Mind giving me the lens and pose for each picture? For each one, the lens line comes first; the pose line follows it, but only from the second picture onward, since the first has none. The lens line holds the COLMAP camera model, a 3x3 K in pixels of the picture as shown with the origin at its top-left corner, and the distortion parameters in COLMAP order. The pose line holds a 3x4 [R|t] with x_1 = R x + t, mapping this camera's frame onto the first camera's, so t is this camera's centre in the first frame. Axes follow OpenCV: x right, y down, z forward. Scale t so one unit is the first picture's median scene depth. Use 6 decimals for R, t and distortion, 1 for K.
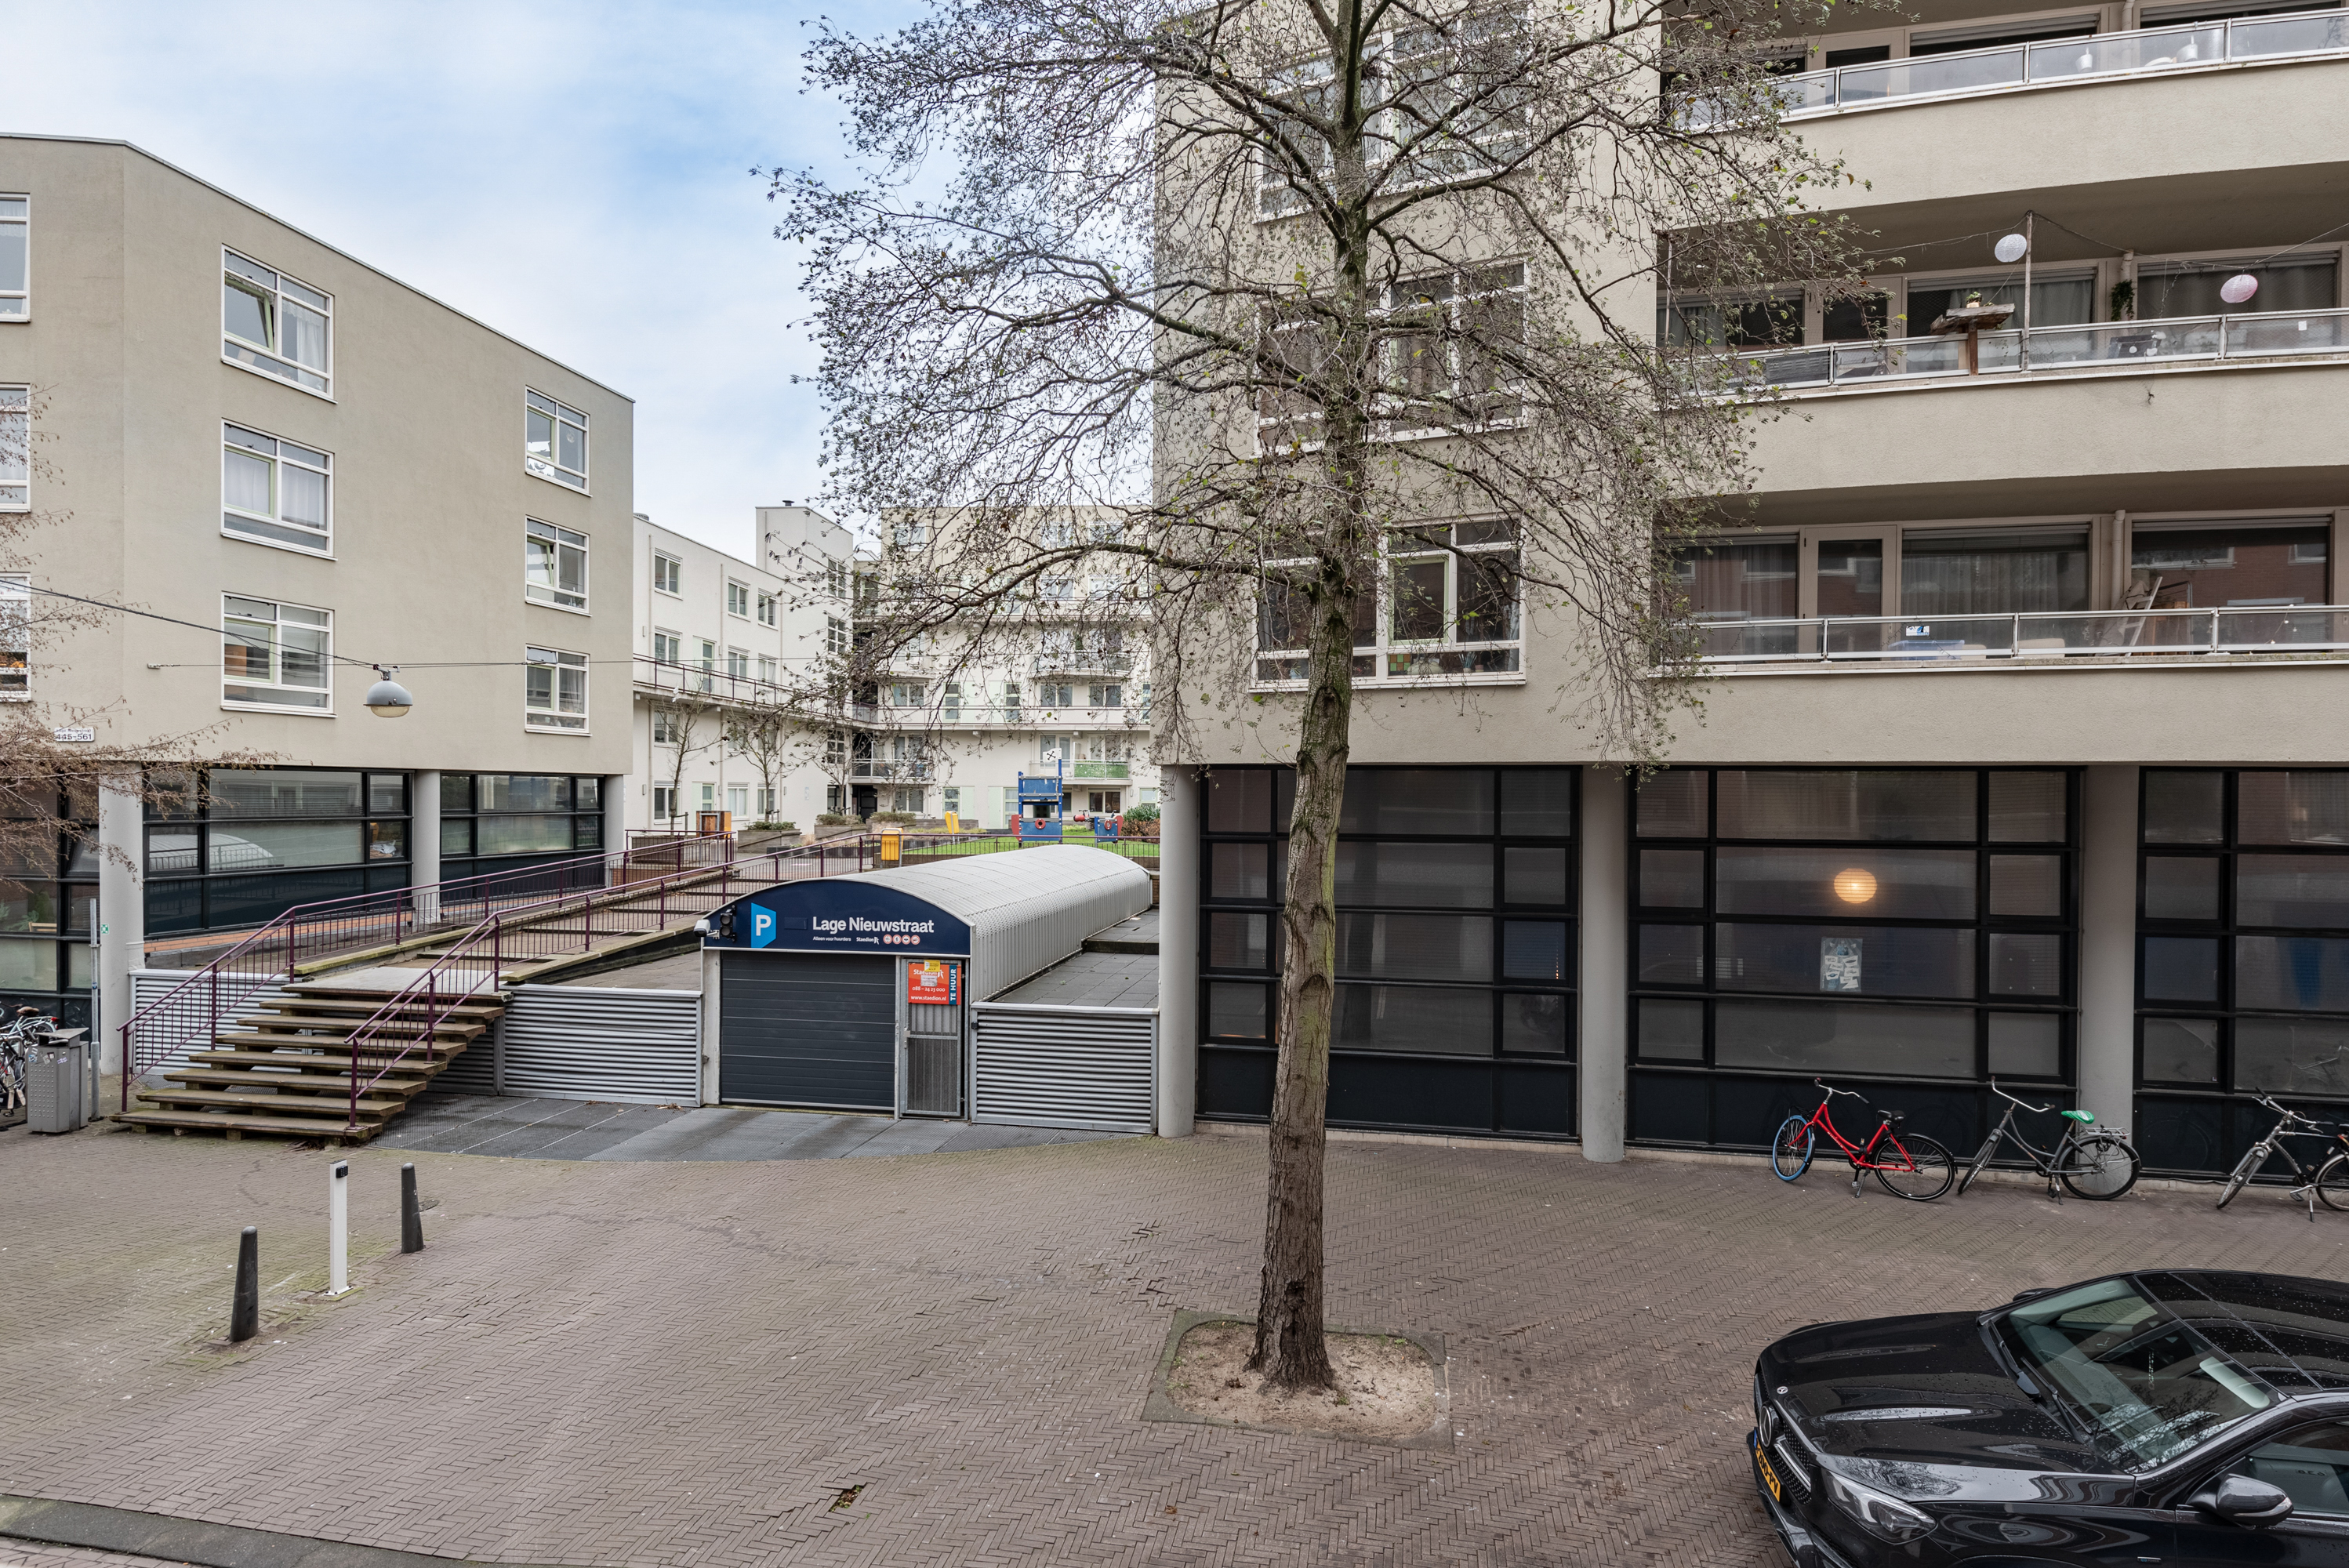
lens RADIAL K [[1112.4, 0, 1209.0], [0, 1112.4, 811.2], [0, 0, 1]] dist [0.000877, -0.001647]
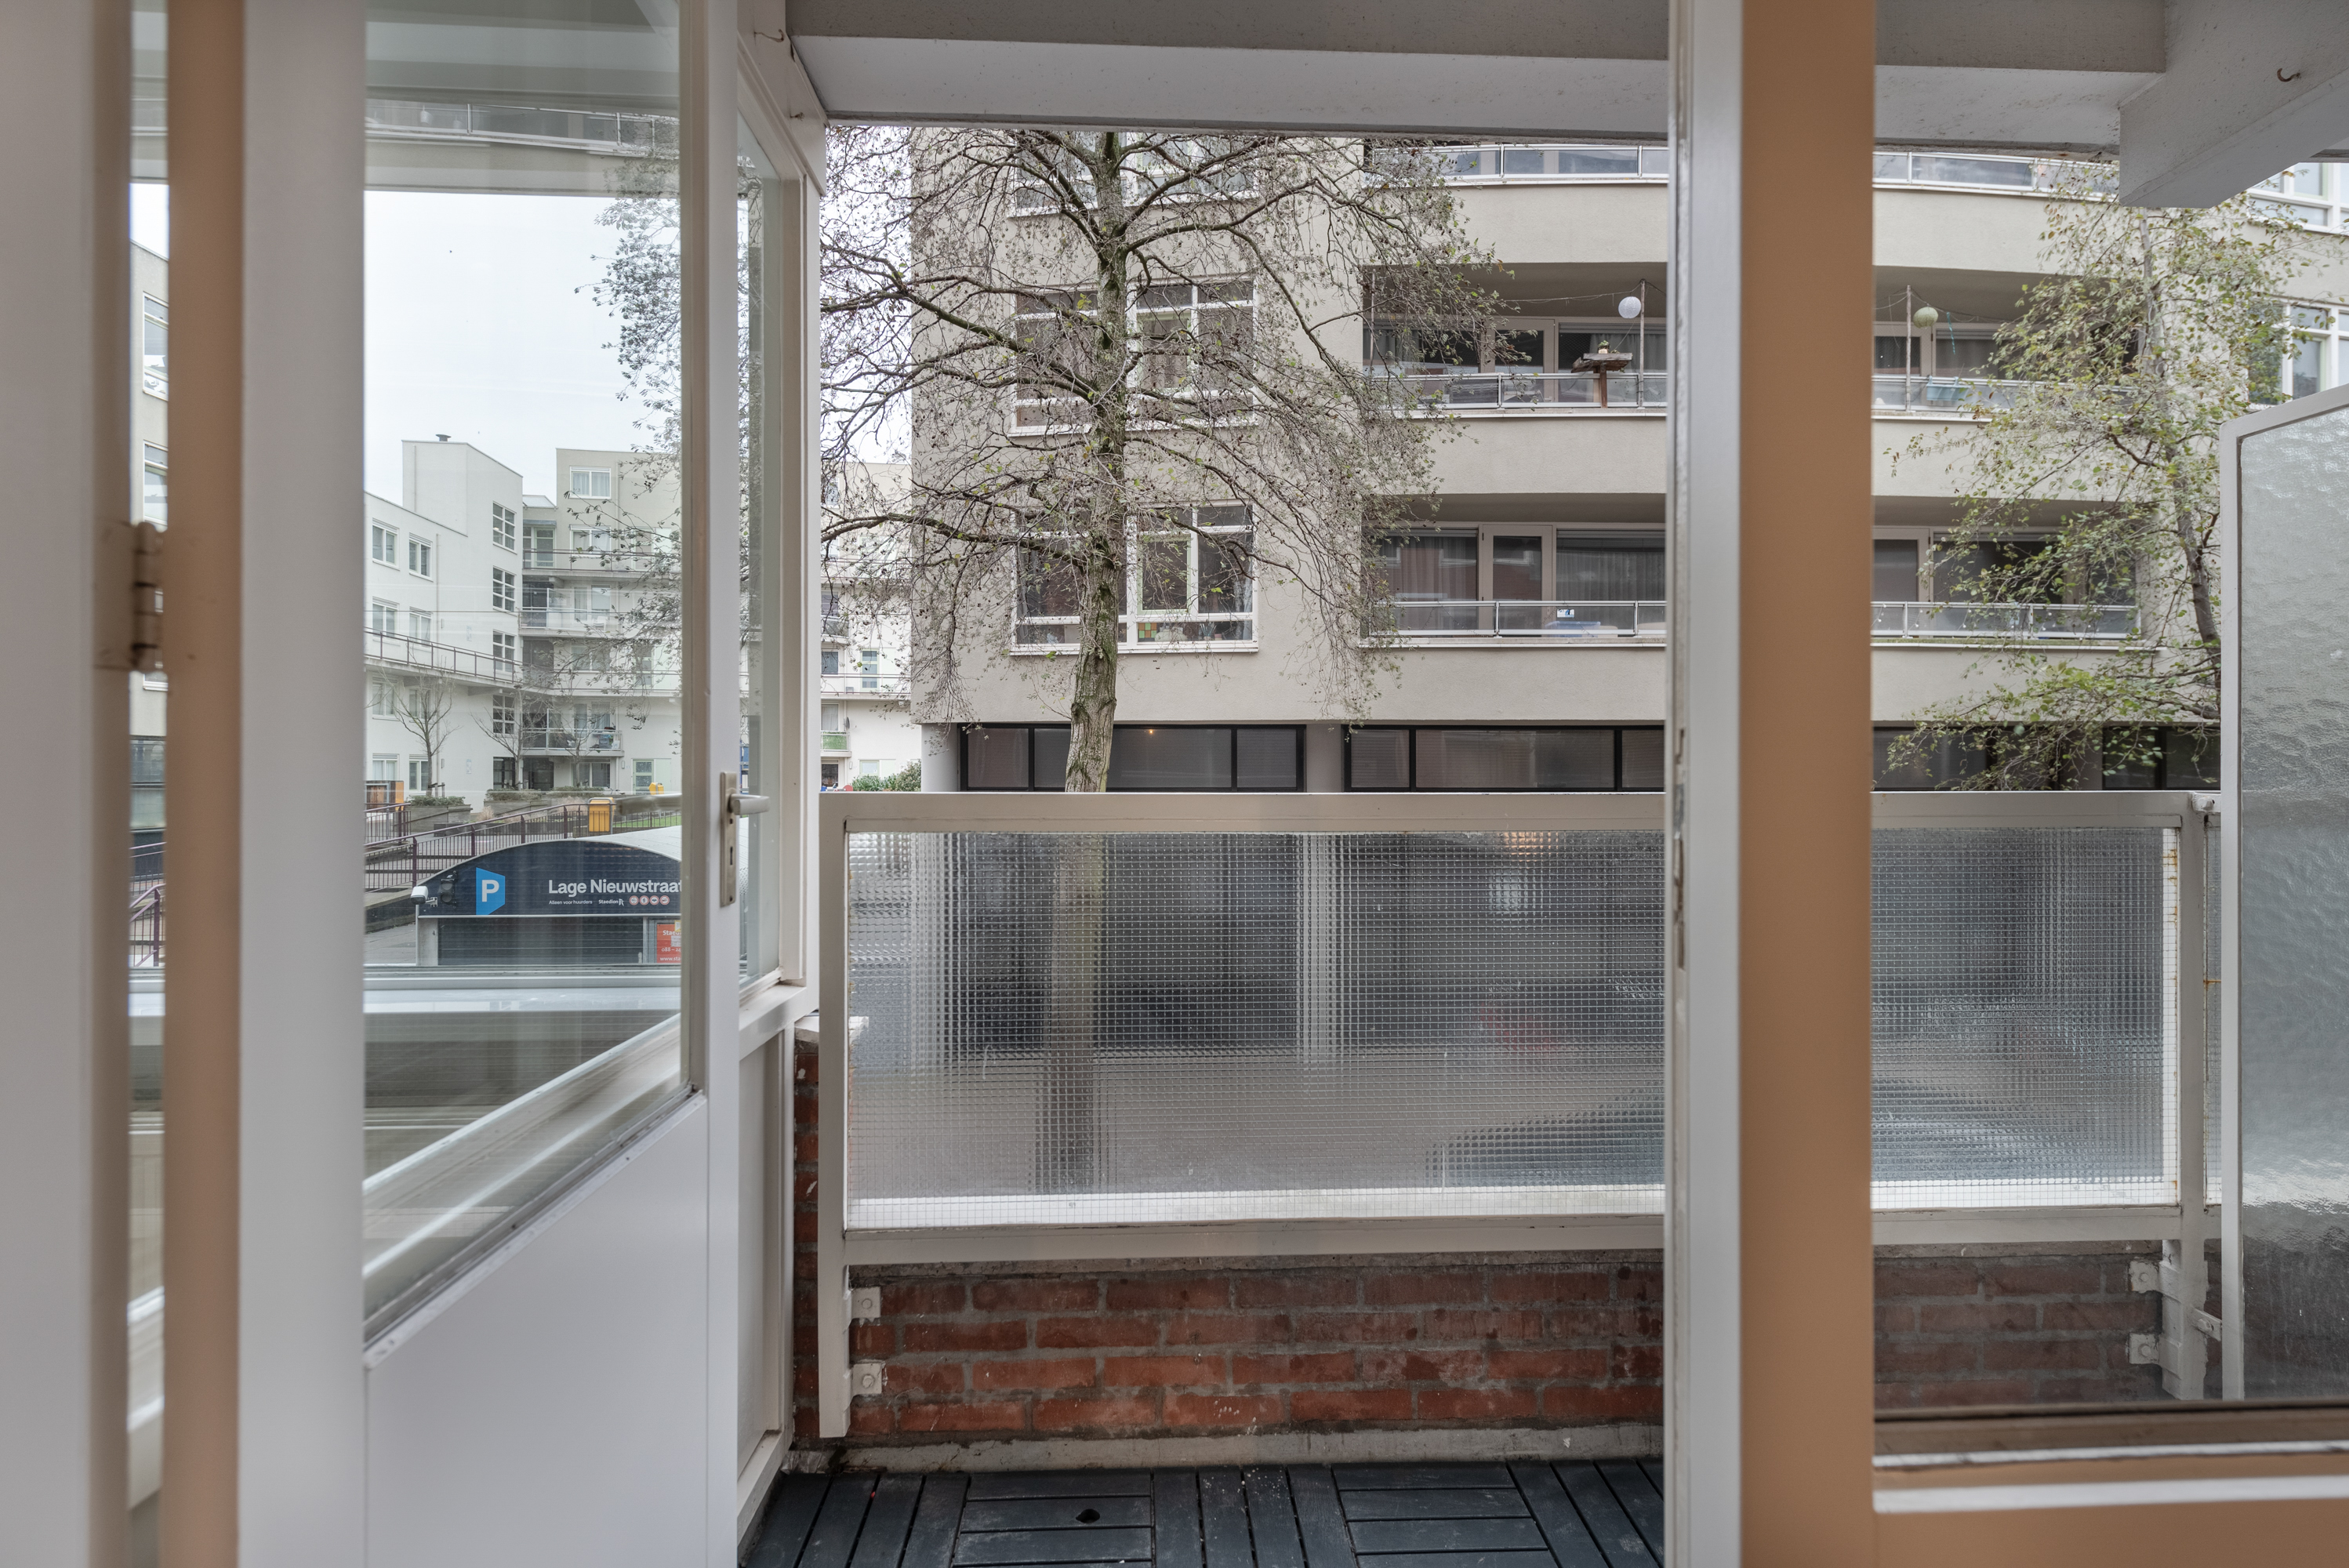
lens RADIAL K [[1159.5, 0, 1195.8], [0, 1159.5, 776.8], [0, 0, 1]] dist [0.016863, -0.007038]
pose [[0.973053, -0.006864, 0.230478, -0.042282], [0.009292, 0.999912, -0.009452, 0.020164], [-0.230393, 0.011339, 0.973032, -0.113003]]
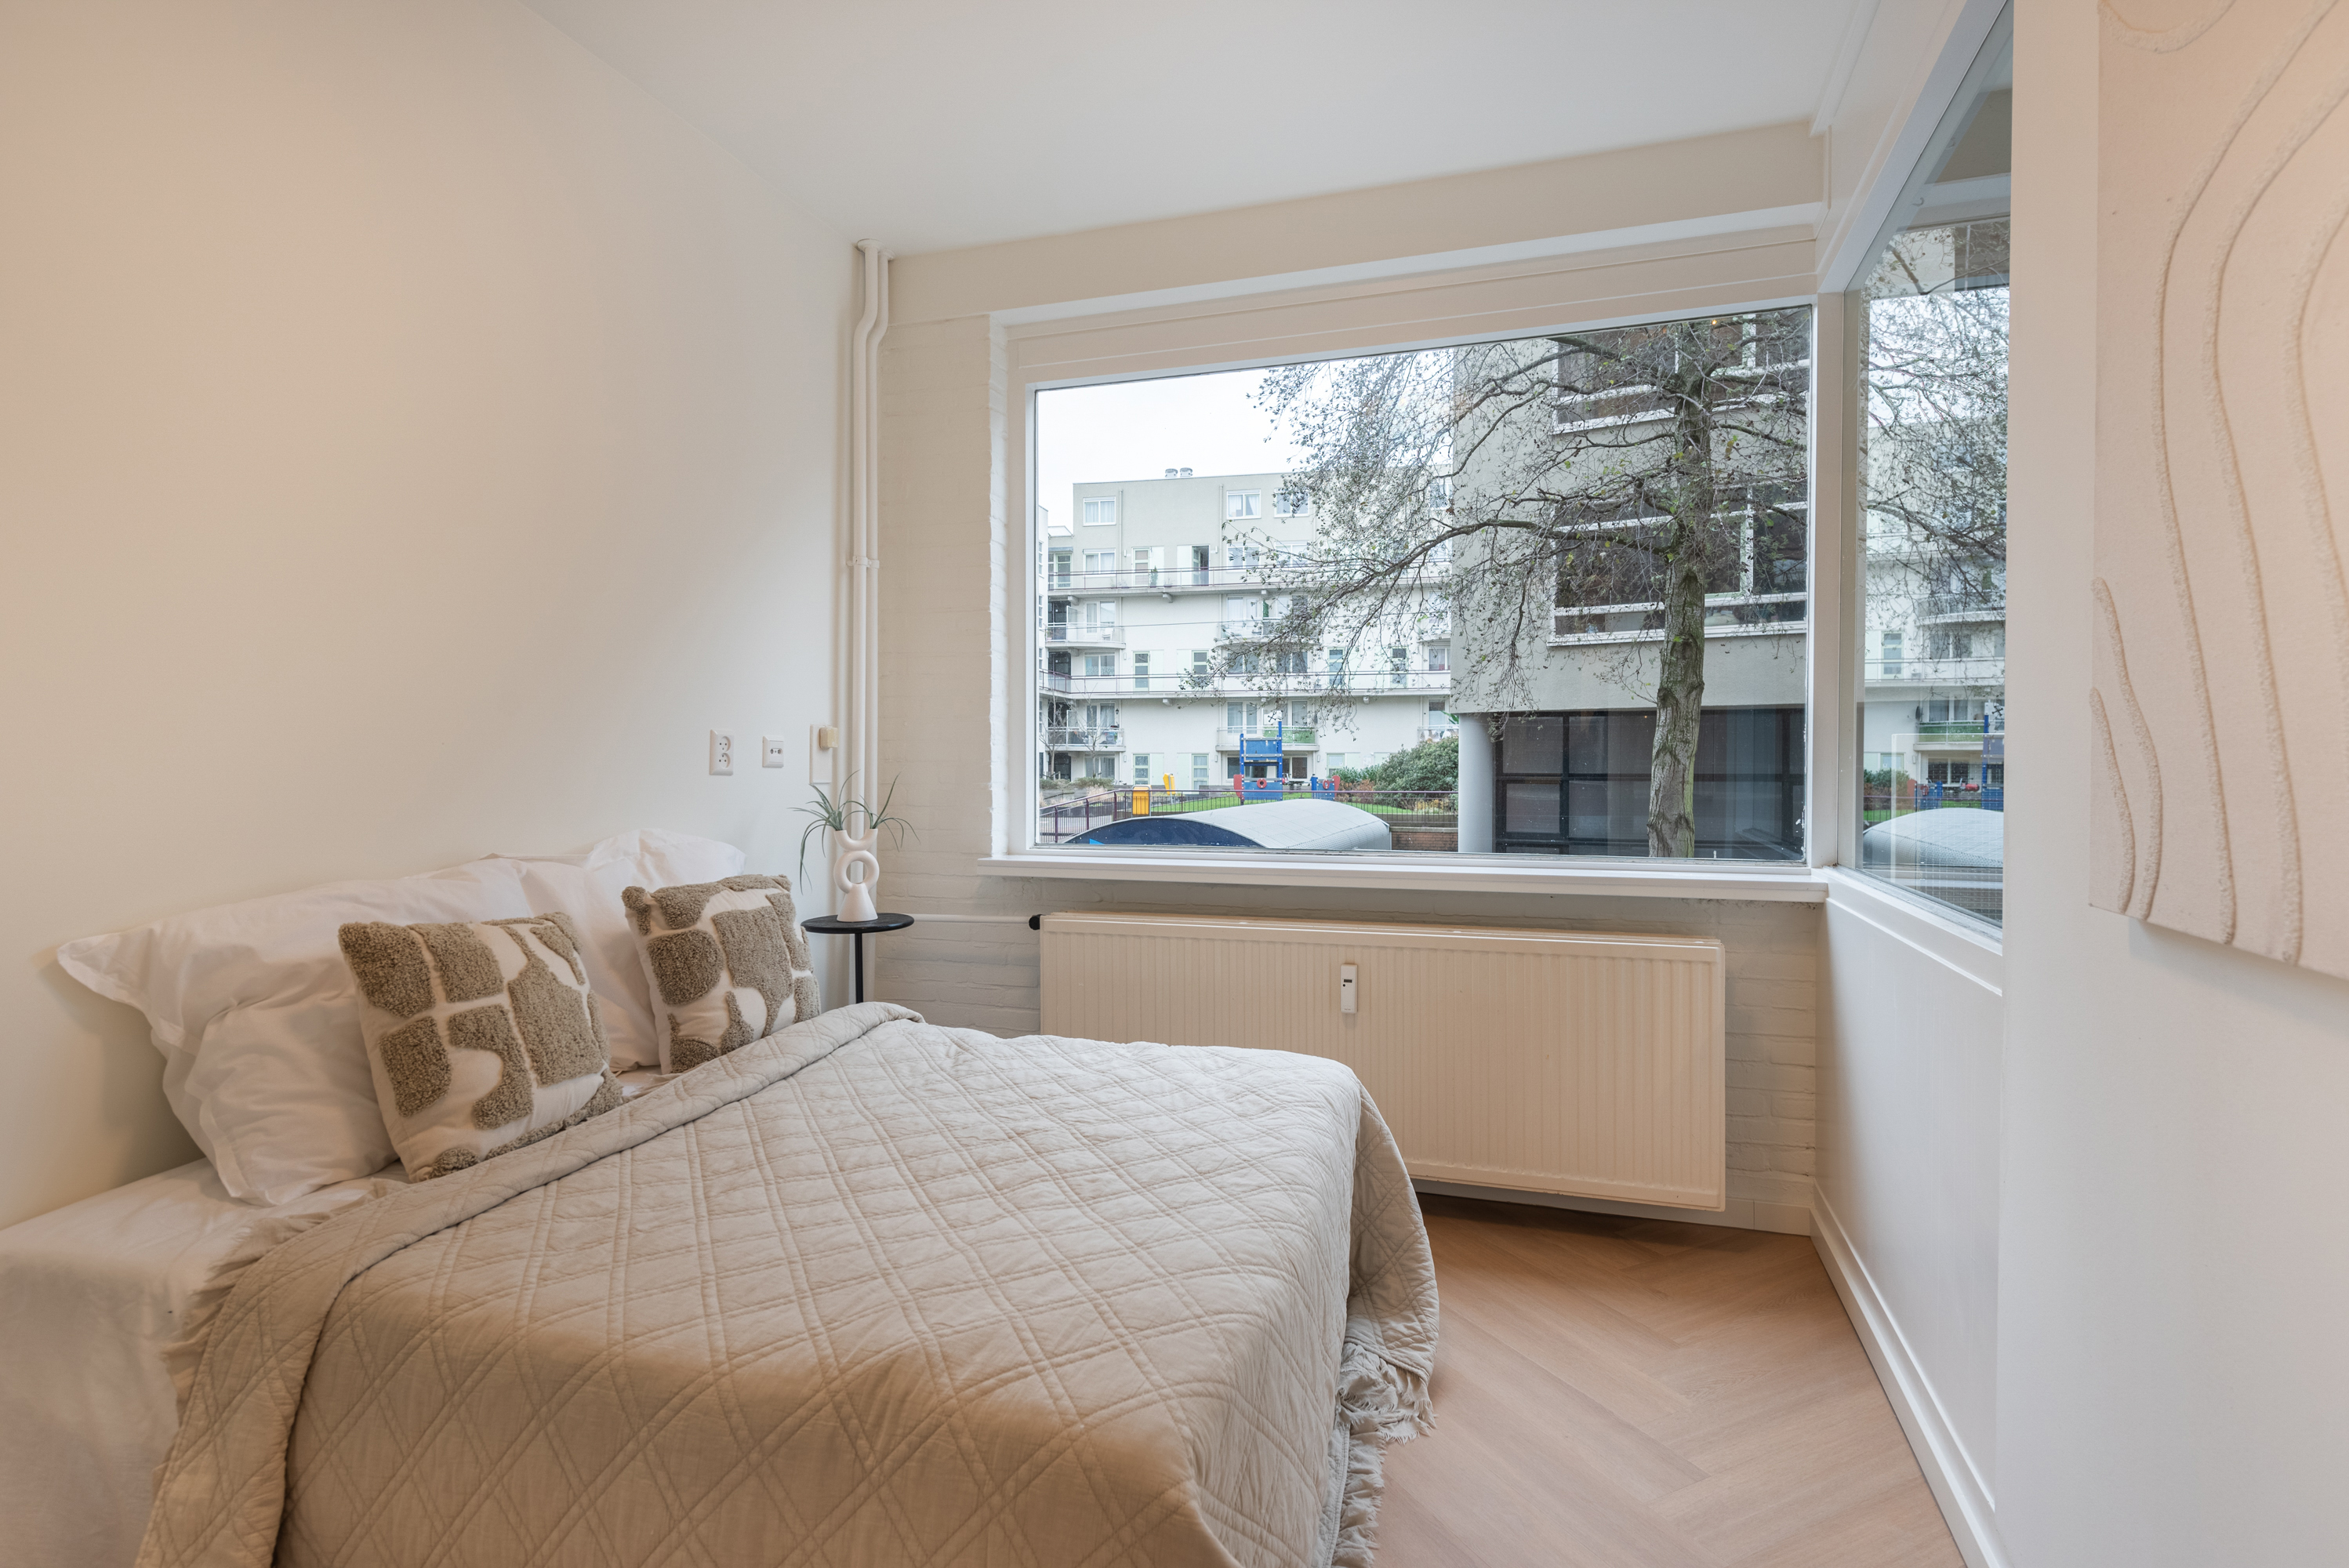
lens RADIAL K [[1159.5, 0, 1197.8], [0, 1159.5, 778.2], [0, 0, 1]] dist [0.016863, -0.007038]
pose [[0.990908, -0.006471, -0.134389, -0.141145], [0.005669, 0.999964, -0.006354, 0.027601], [0.134425, 0.005534, 0.990908, -0.175218]]
